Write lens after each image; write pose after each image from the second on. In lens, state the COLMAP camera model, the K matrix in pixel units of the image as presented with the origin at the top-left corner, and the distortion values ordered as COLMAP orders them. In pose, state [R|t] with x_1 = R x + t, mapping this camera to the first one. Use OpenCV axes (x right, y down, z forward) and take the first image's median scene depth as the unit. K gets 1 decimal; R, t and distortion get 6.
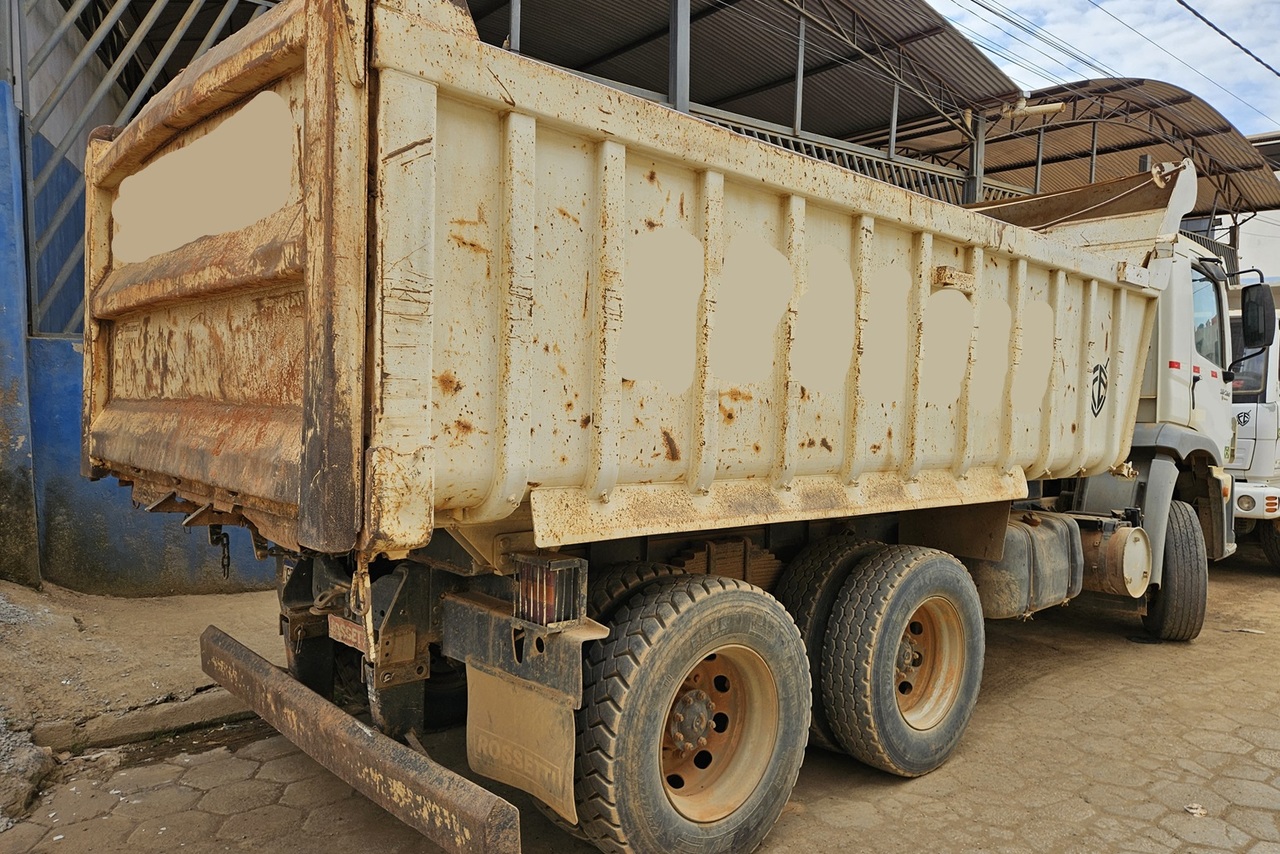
lens RADIAL K [[888.9, 0, 640.0], [0, 888.9, 427.0], [0, 0, 1]] dist [0.092274, -0.095572]
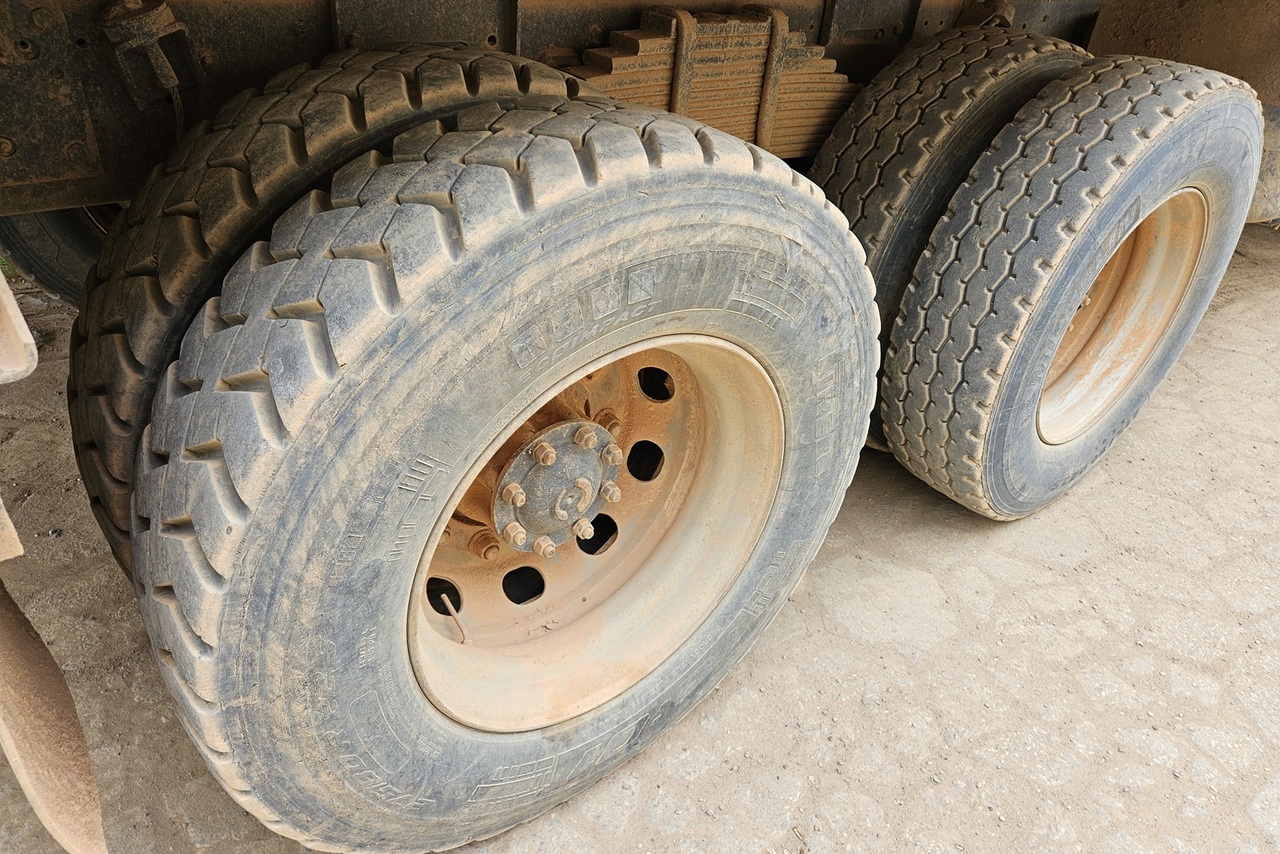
lens RADIAL K [[888.9, 0, 640.0], [0, 888.9, 427.0], [0, 0, 1]] dist [0.092274, -0.095572]
pose [[0.996411, 0.084532, -0.004400, 0.091542], [-0.070731, 0.860034, 0.505311, 0.102825], [0.046499, -0.503186, 0.862926, 0.667353]]
